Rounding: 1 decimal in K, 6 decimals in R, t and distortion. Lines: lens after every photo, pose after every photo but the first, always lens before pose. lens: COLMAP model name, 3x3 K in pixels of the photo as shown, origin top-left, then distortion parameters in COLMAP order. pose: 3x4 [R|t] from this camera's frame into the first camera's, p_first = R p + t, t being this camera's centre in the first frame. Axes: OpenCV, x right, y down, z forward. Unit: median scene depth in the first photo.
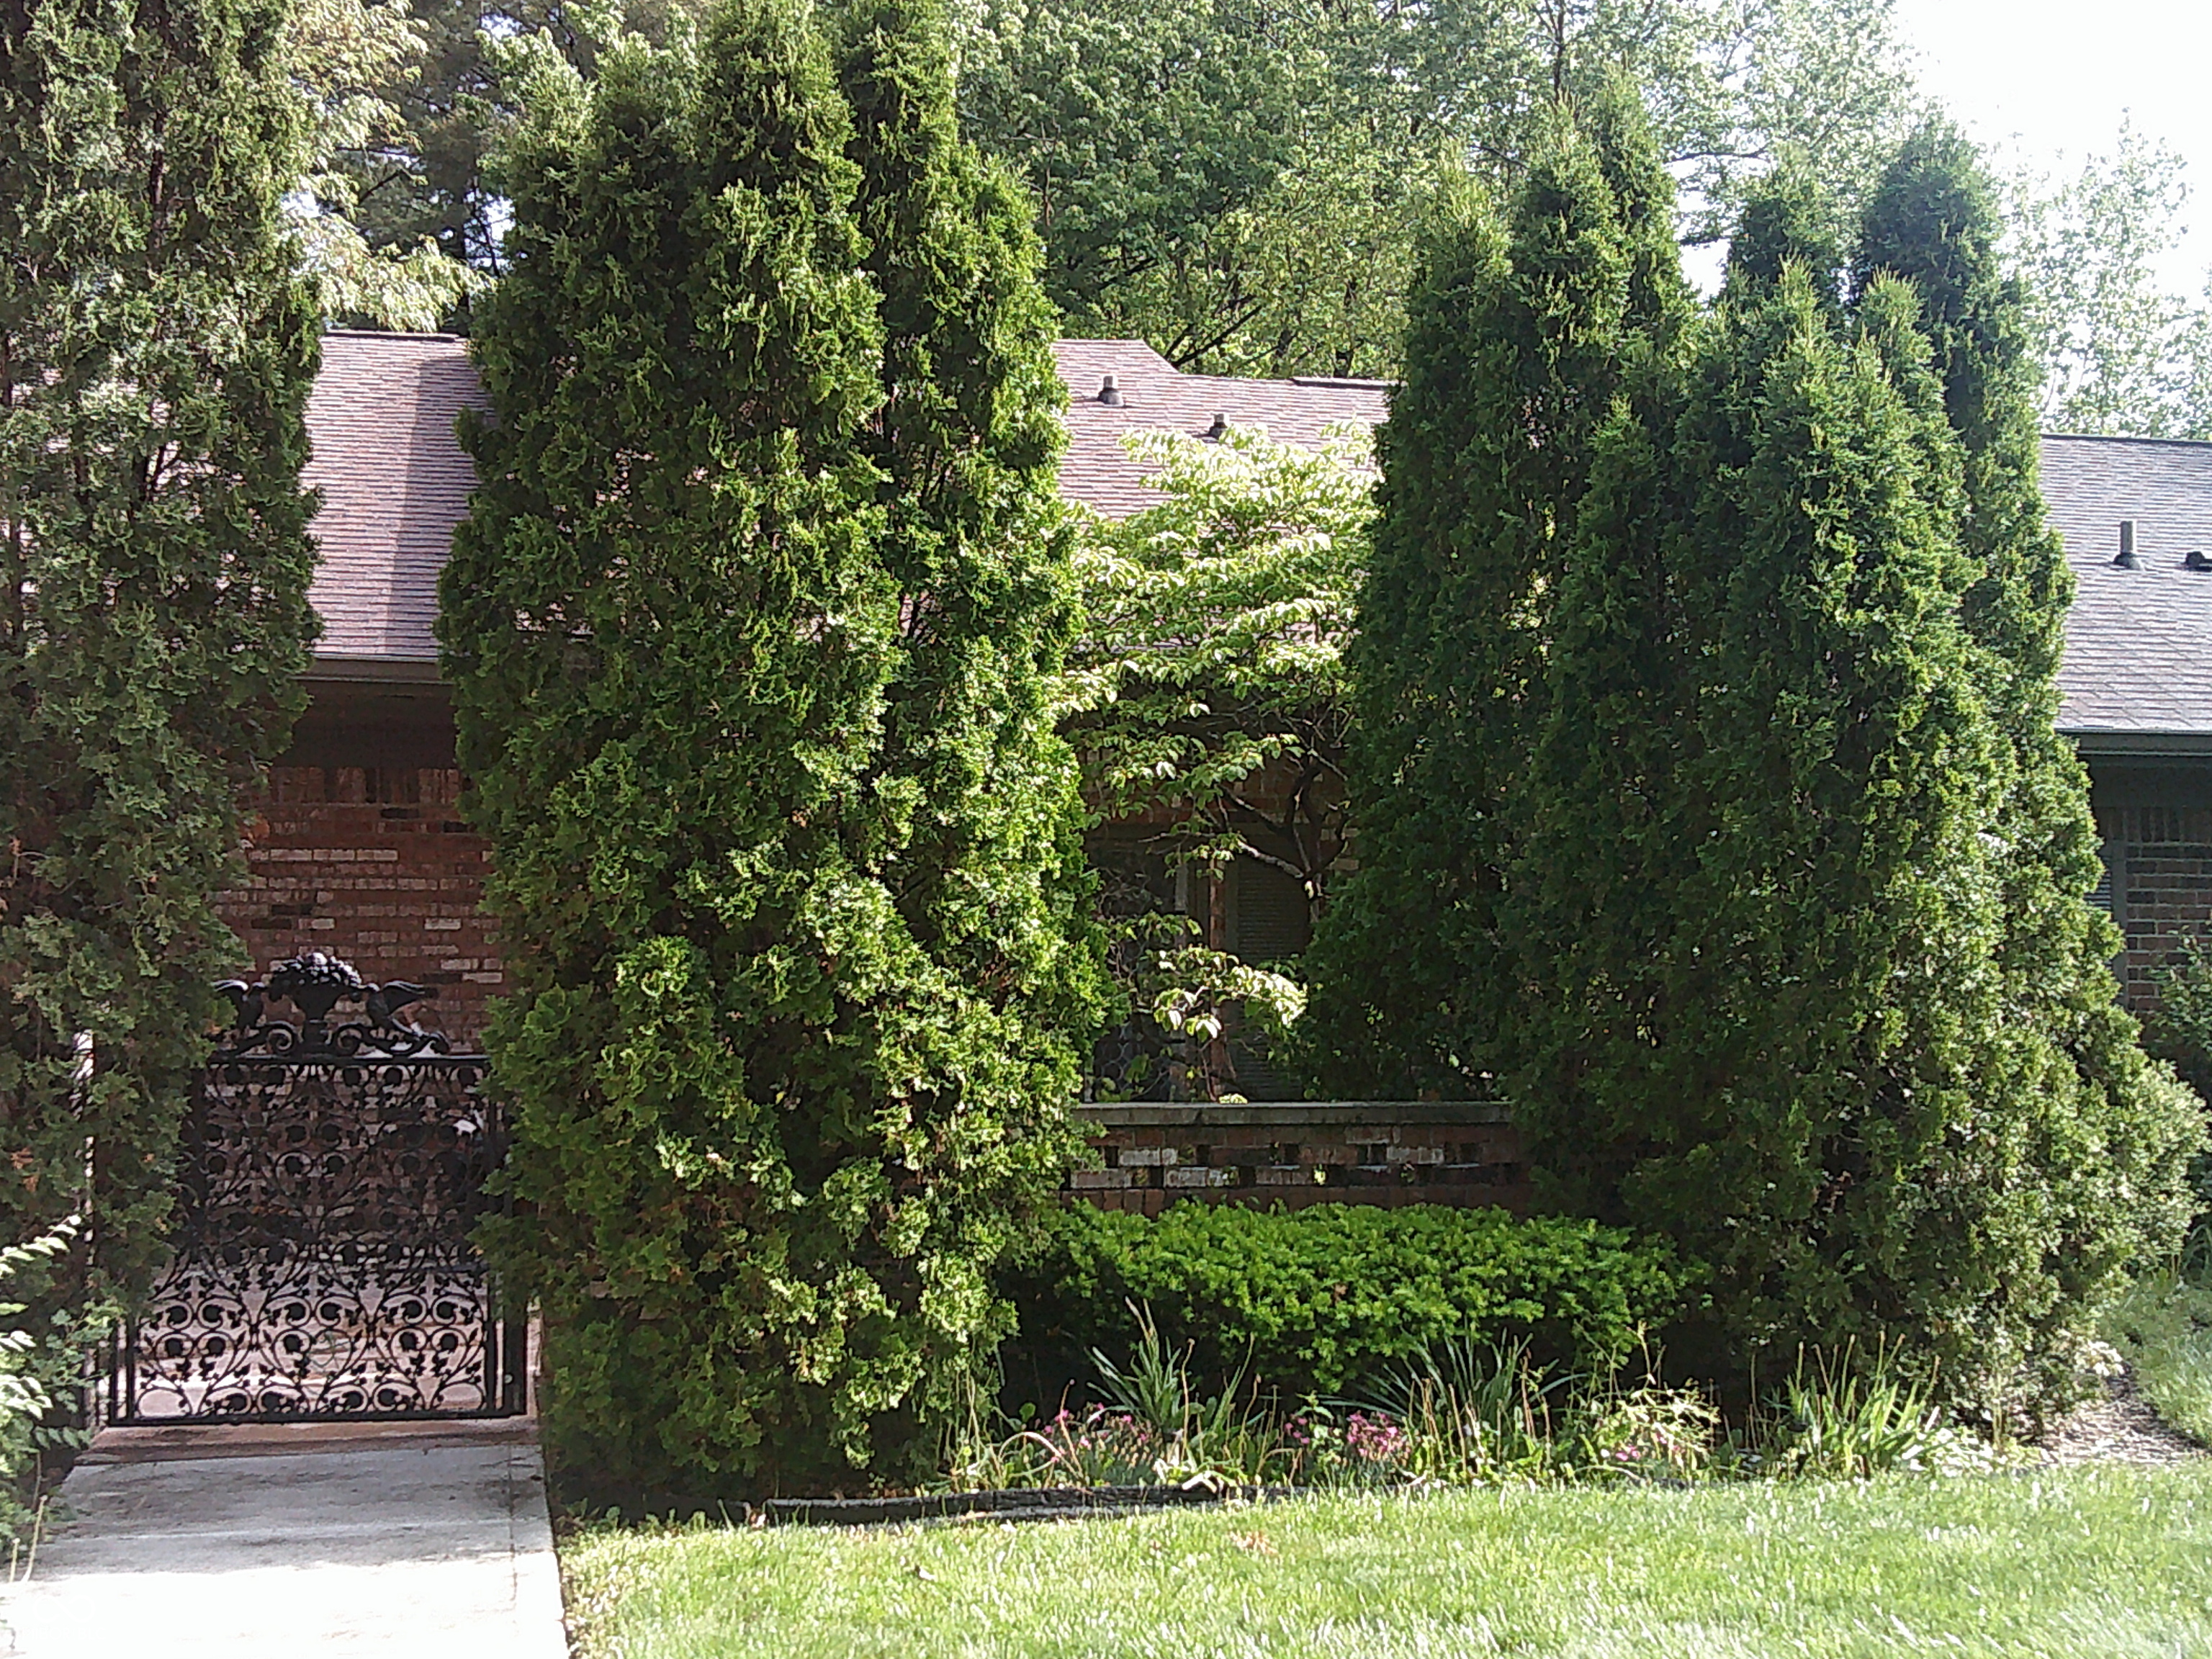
lens RADIAL K [[2520.8, 0, 1008.2], [0, 2520.8, 1039.5], [0, 0, 1]] dist [0.154255, -0.432699]
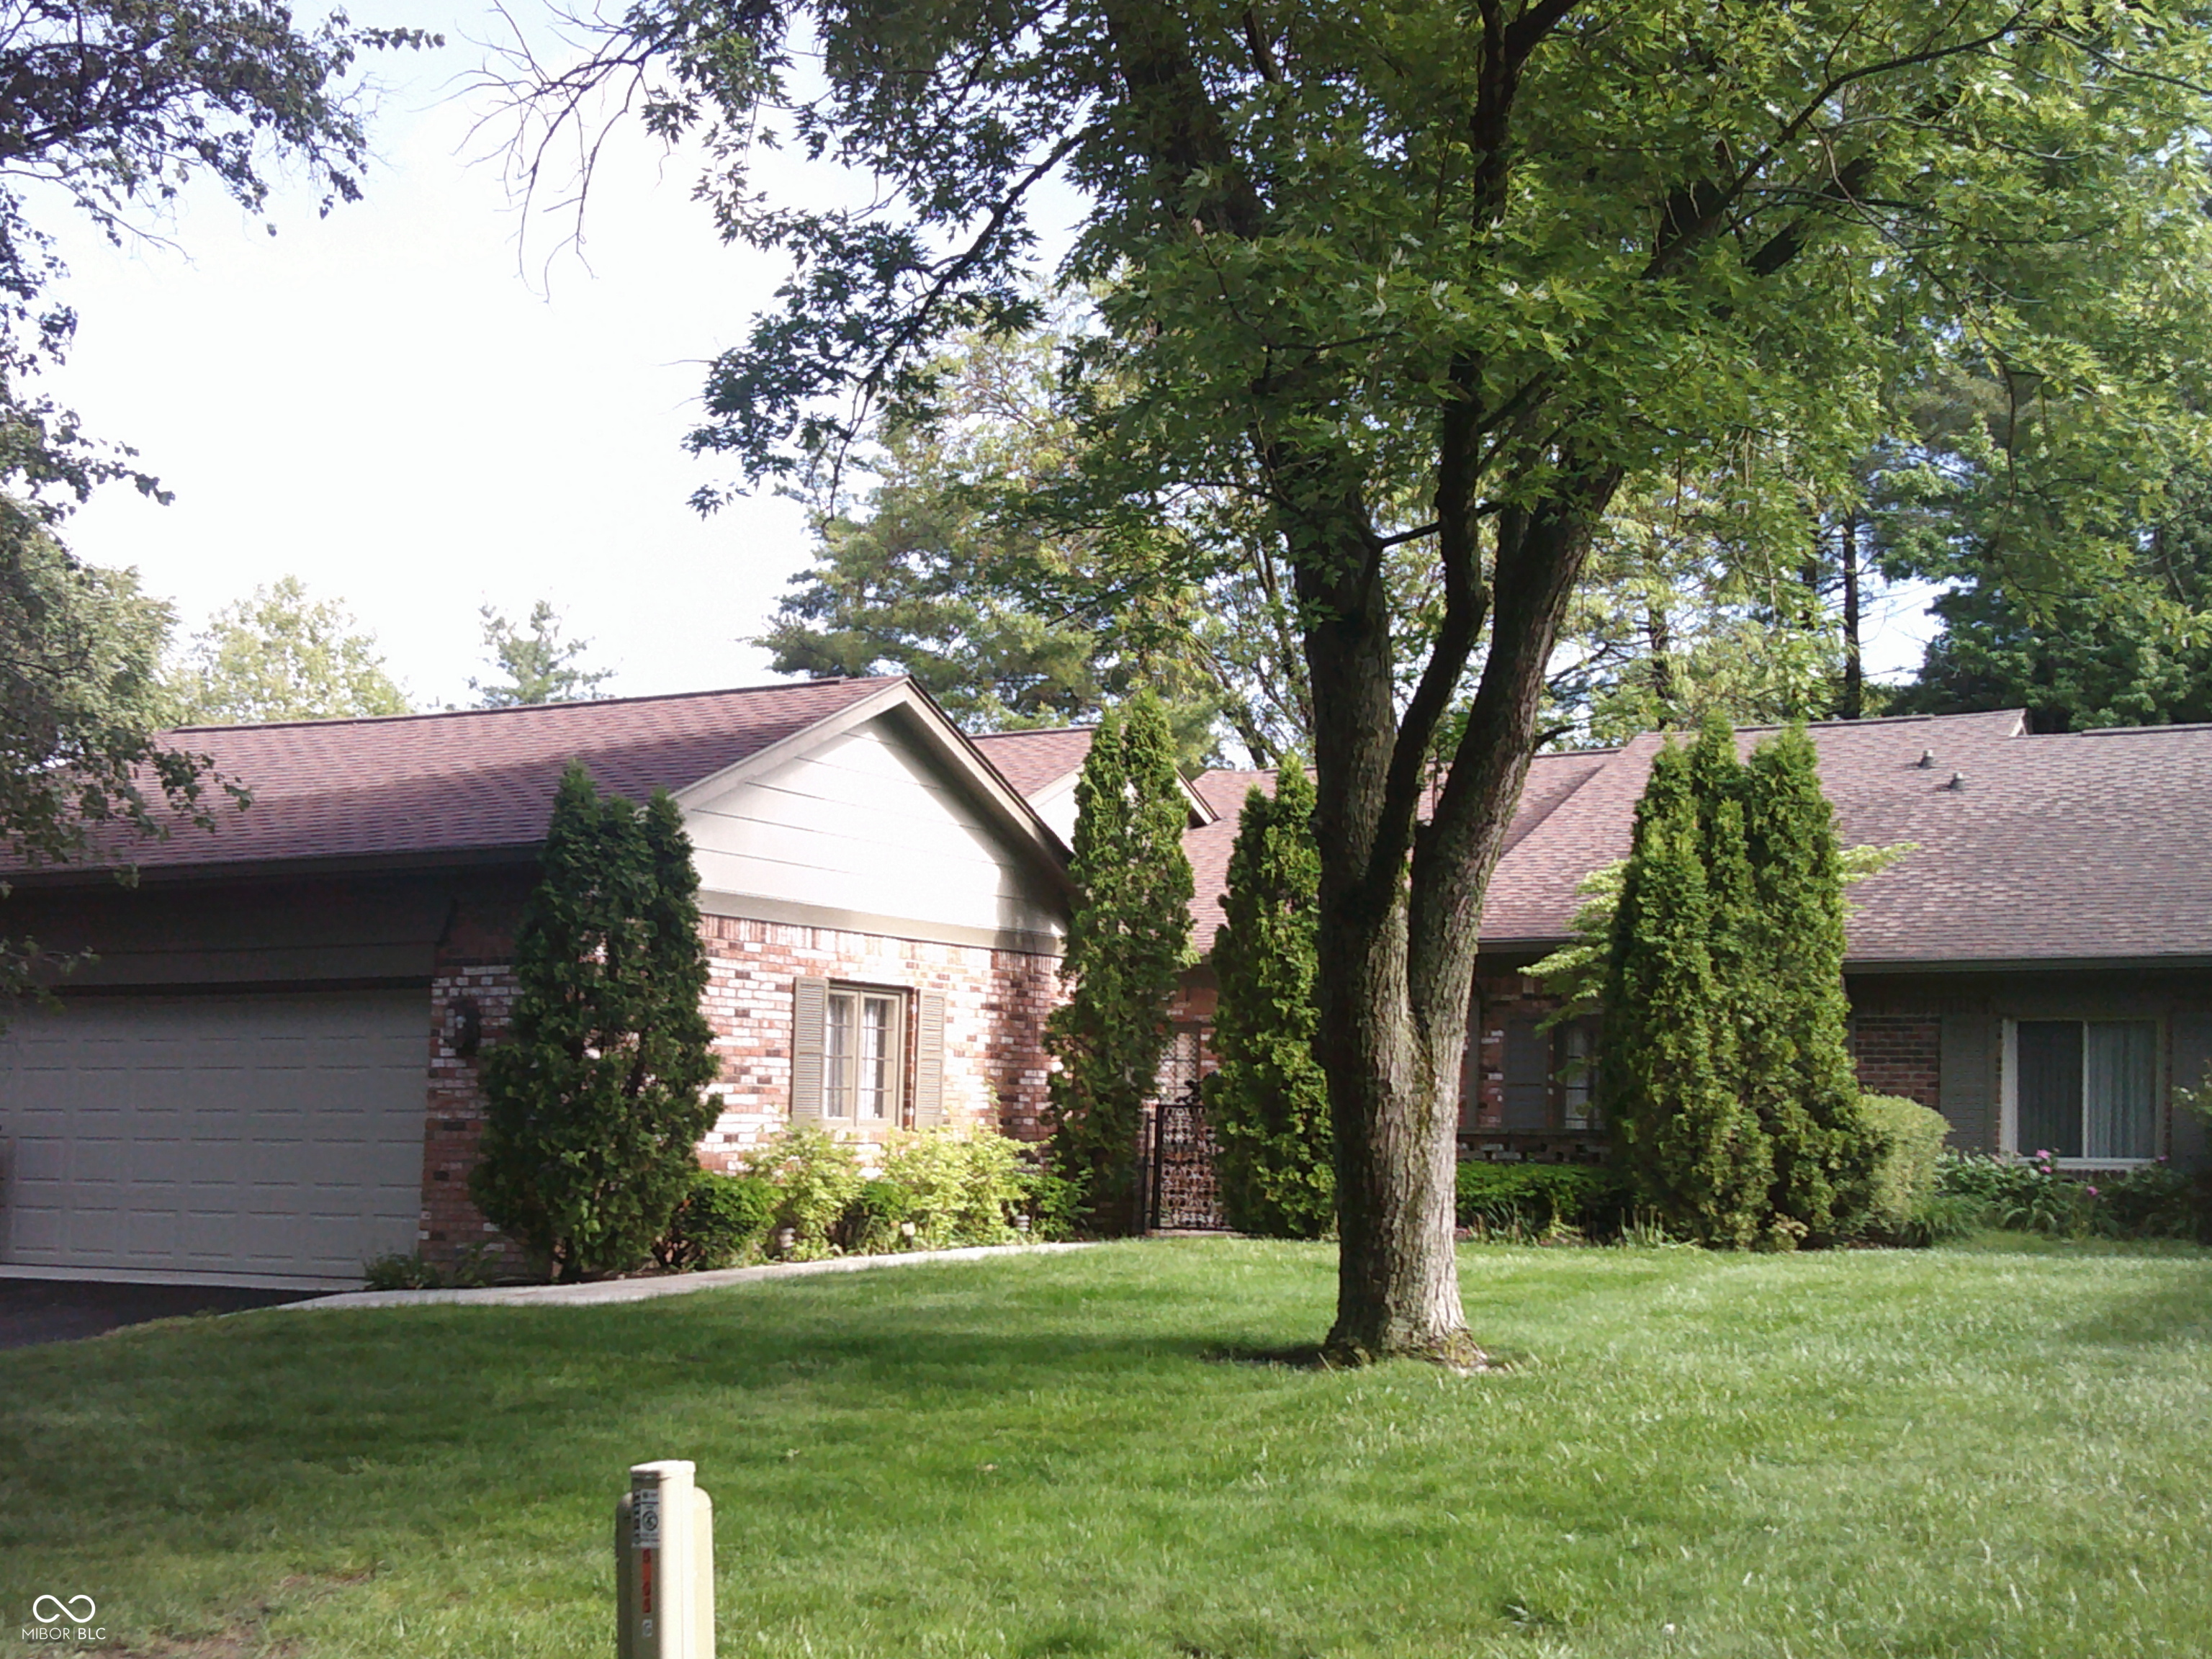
lens RADIAL K [[3214.9, 0, 997.7], [0, 3214.9, 833.0], [0, 0, 1]] dist [0.085212, -0.008221]
pose [[0.727770, -0.059155, -0.683266, 2.376033], [-0.034417, 0.991868, -0.122531, 0.179448], [0.684958, 0.112690, 0.719815, -2.117279]]
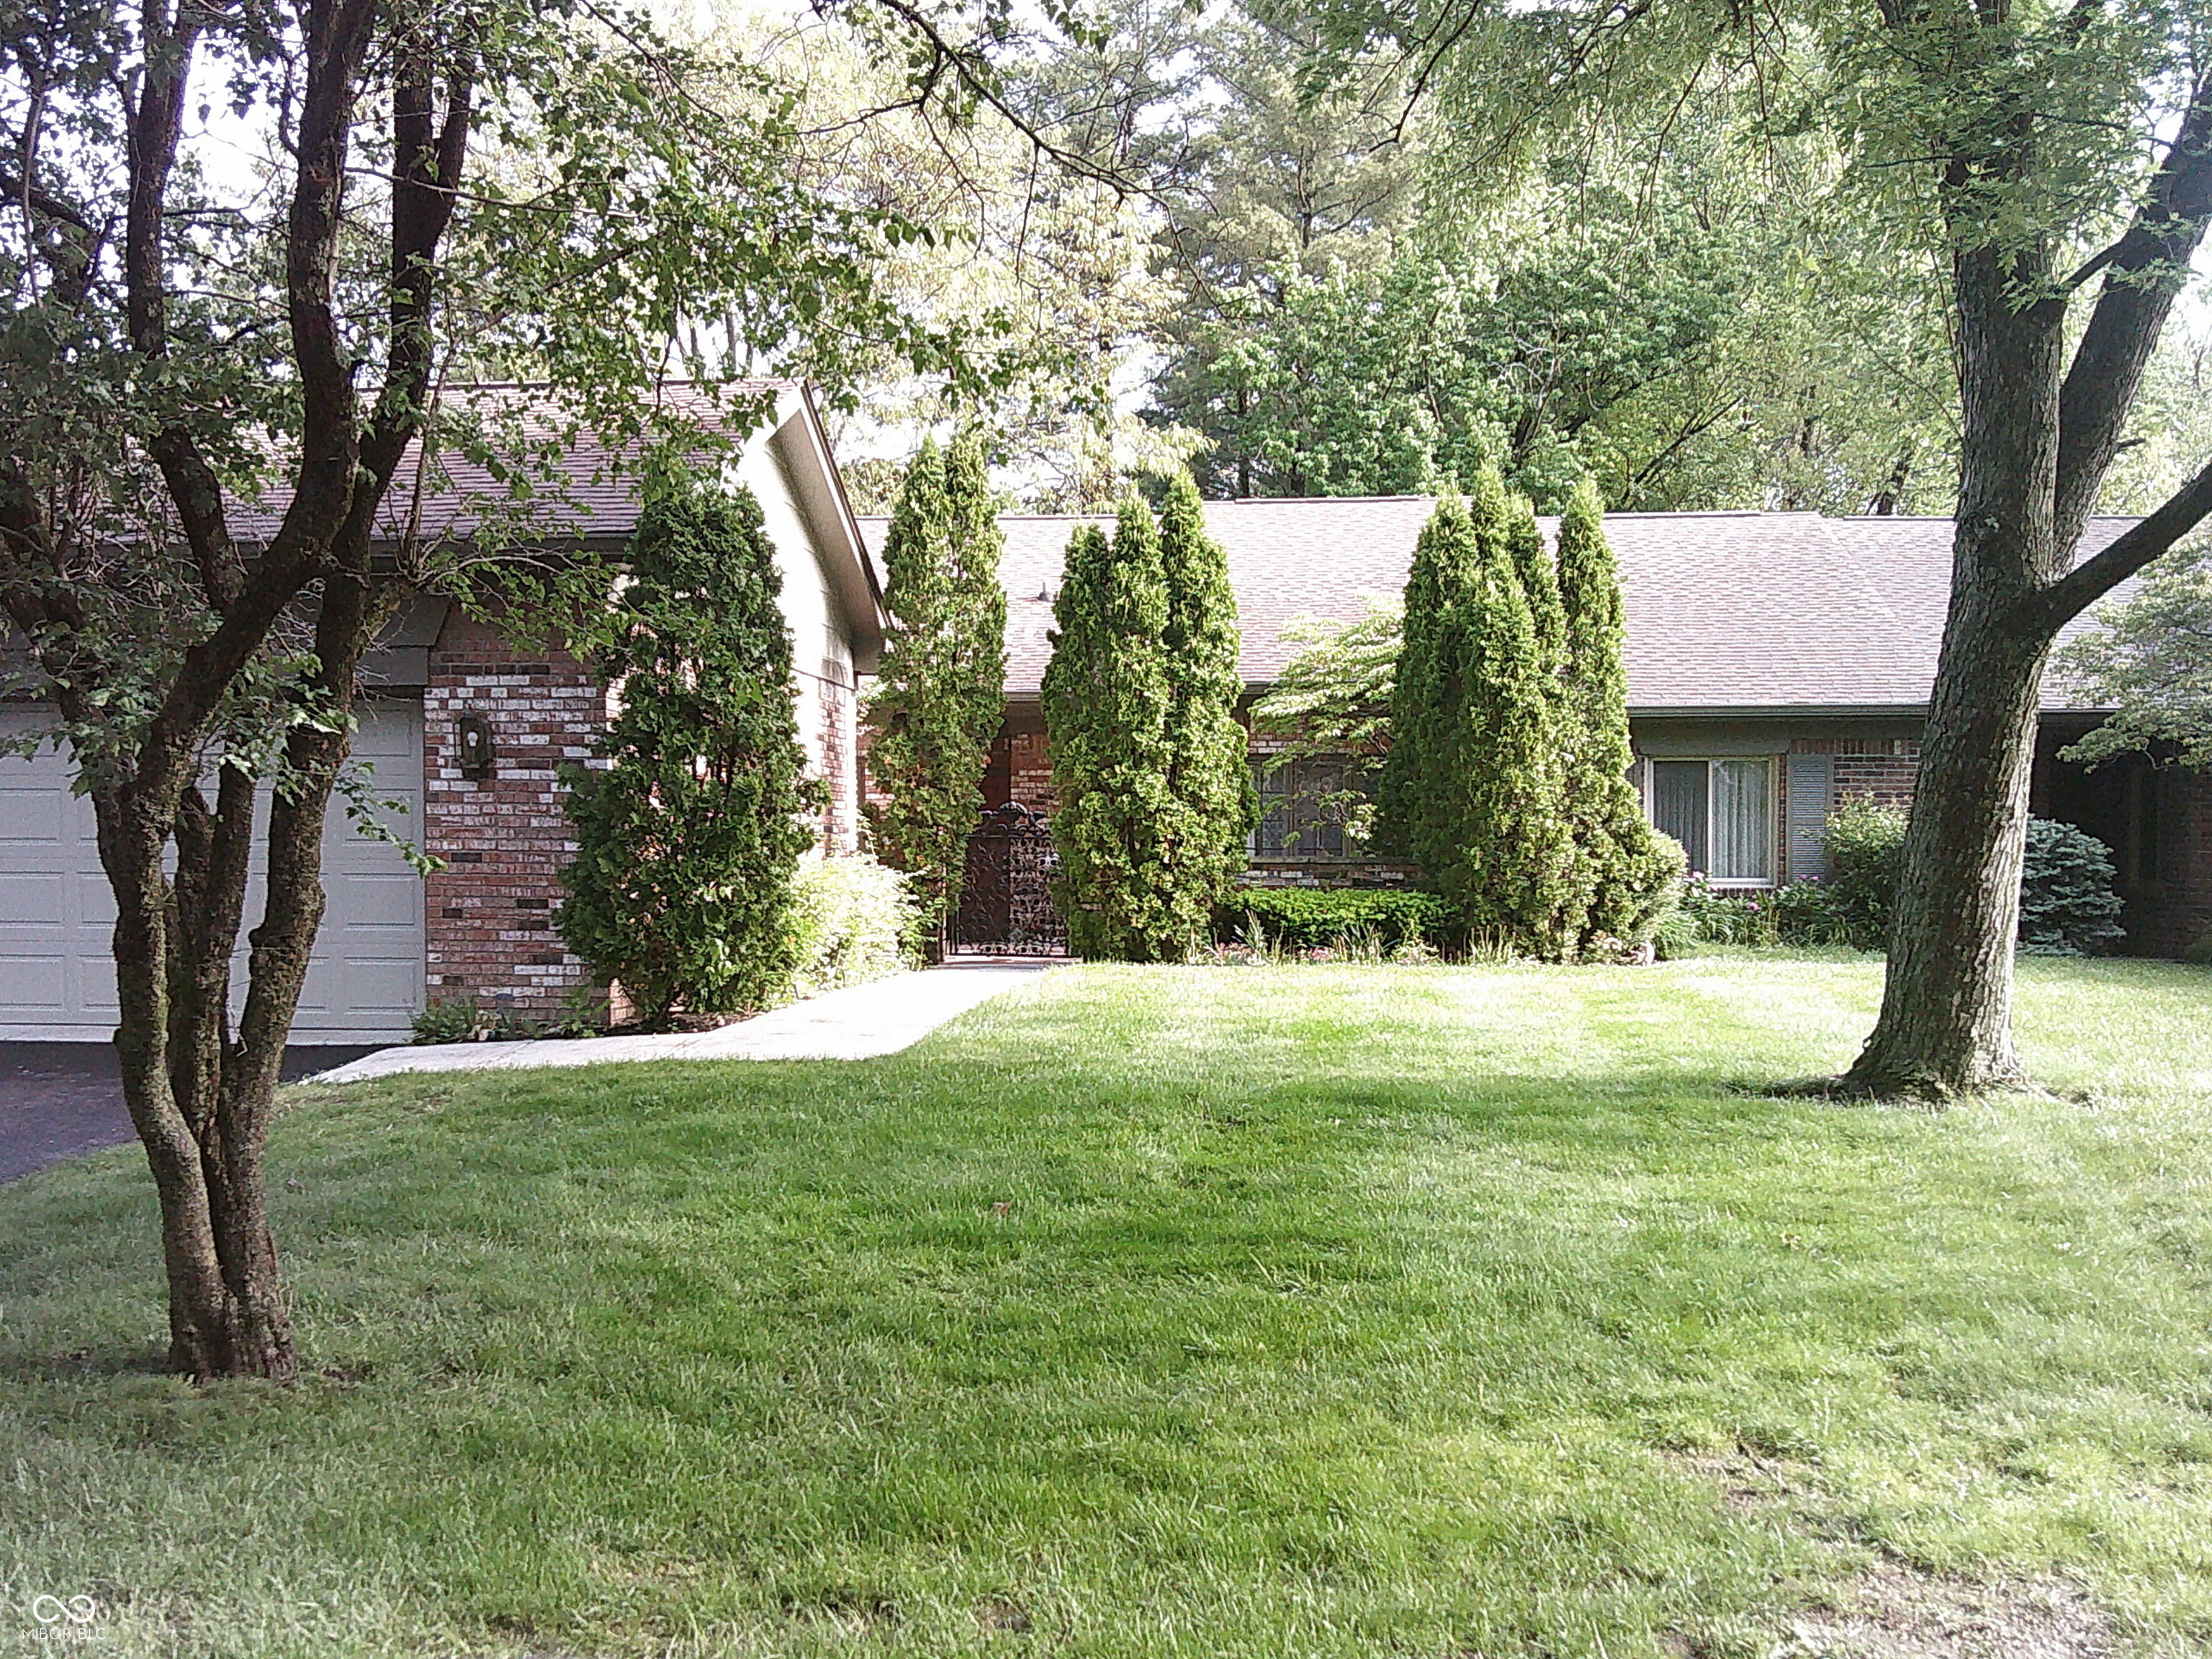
lens RADIAL K [[2523.2, 0, 1100.2], [0, 2523.2, 1119.5], [0, 0, 1]] dist [0.101928, -0.334023]
pose [[0.945199, 0.034110, -0.324707, 0.933894], [-0.014814, 0.997984, 0.061715, 0.178551], [0.326158, -0.053523, 0.943799, -2.089581]]
